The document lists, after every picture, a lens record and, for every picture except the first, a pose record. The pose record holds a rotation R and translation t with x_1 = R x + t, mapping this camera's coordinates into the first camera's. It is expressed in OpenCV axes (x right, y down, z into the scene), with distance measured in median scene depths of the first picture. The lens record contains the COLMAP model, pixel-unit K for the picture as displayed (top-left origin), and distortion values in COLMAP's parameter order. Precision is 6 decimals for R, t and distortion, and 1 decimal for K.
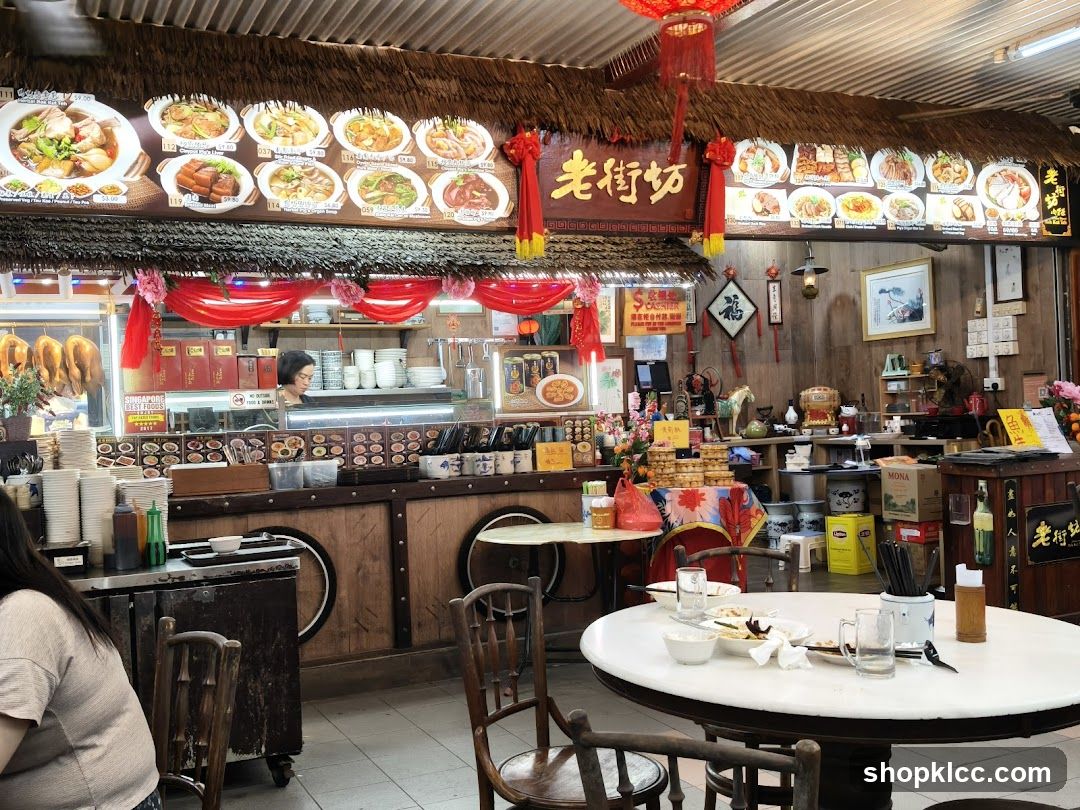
lens RADIAL K [[1098.6, 0, 539.0], [0, 1098.6, 405.5], [0, 0, 1]] dist [0.026665, 0.000000]
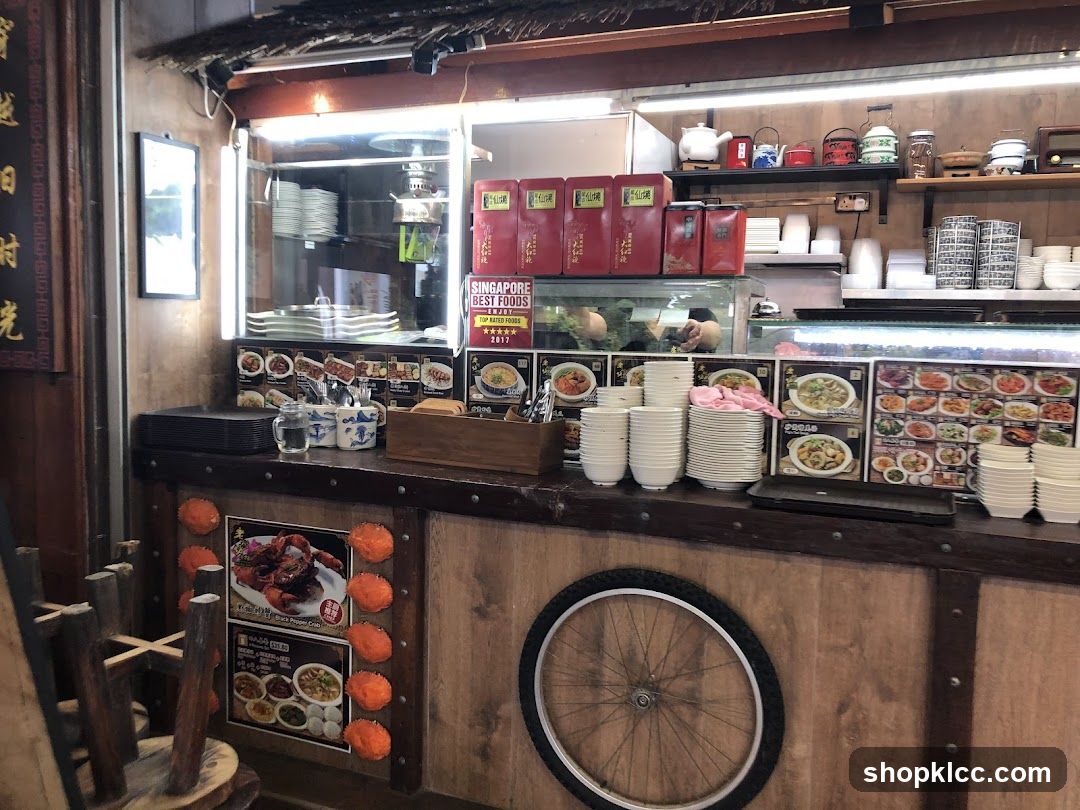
lens RADIAL K [[906.9, 0, 543.0], [0, 906.9, 406.6], [0, 0, 1]] dist [0.009124, 0.003687]
pose [[0.676551, 0.126147, -0.725511, -0.002852], [-0.046631, 0.990580, 0.128752, -0.005837], [0.734918, -0.053276, 0.676060, 0.693567]]
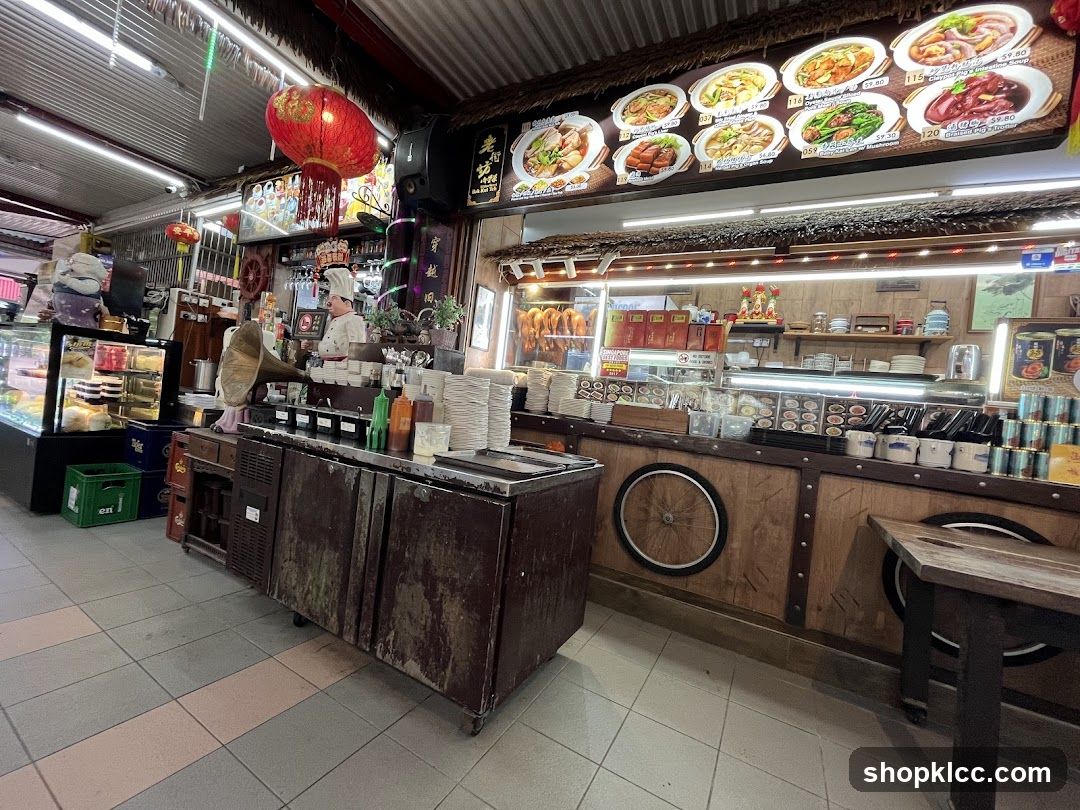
lens RADIAL K [[439.4, 0, 538.2], [0, 439.4, 405.0], [0, 0, 1]] dist [-0.003961, 0.001032]
pose [[0.577818, 0.115332, -0.807976, 0.033848], [-0.136319, 0.989697, 0.043784, 0.047520], [0.804701, 0.084843, 0.587587, 0.600490]]
